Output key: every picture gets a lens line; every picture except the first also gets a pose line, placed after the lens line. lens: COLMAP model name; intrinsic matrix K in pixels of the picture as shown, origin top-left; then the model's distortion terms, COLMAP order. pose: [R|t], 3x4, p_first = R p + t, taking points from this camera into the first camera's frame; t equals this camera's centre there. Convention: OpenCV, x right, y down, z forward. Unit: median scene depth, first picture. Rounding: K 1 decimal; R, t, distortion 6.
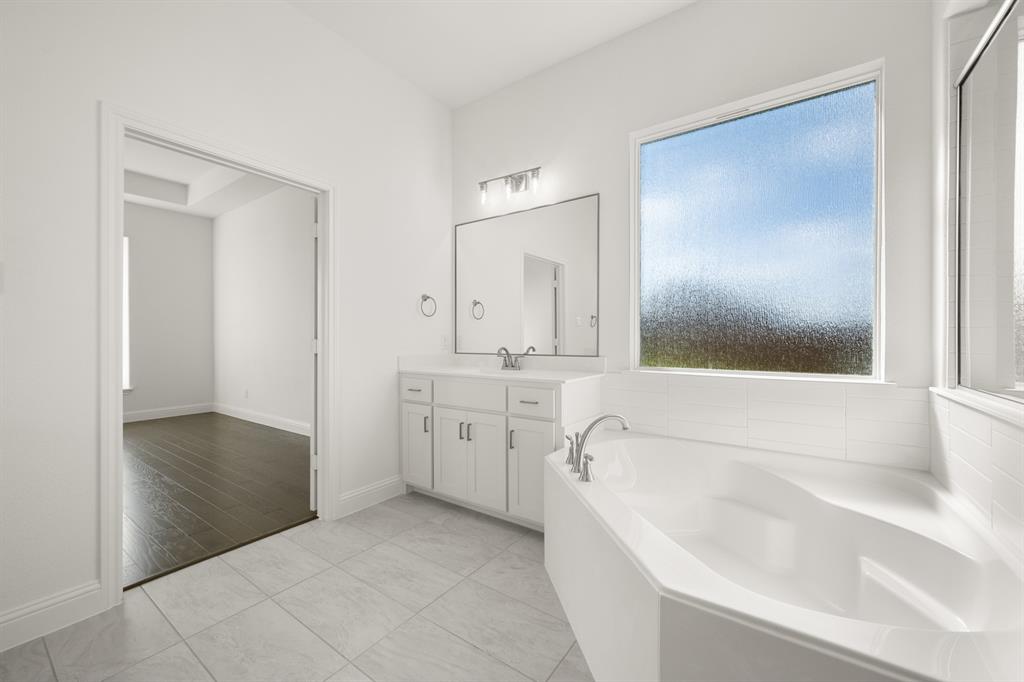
lens RADIAL K [[398.8, 0, 517.2], [0, 398.8, 339.0], [0, 0, 1]] dist [-0.002387, -0.000014]
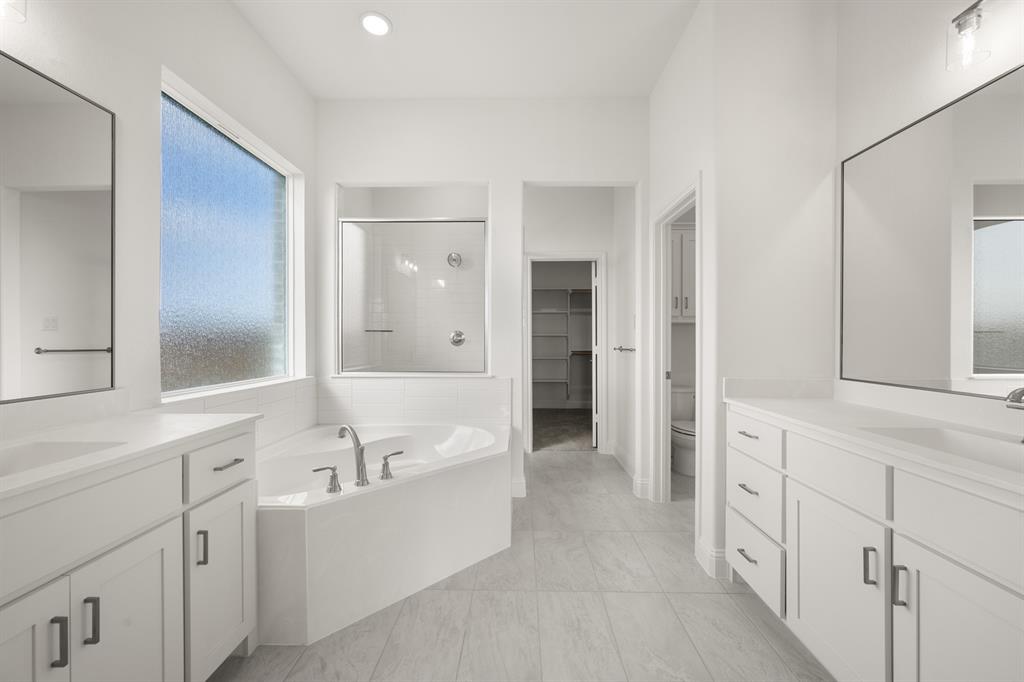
lens RADIAL K [[398.8, 0, 514.8], [0, 398.8, 342.5], [0, 0, 1]] dist [-0.002387, -0.000014]
pose [[-0.552385, -0.003800, 0.833581, -0.766548], [0.004712, 0.999959, 0.007681, -0.031647], [-0.833576, 0.008171, -0.552345, 1.036209]]
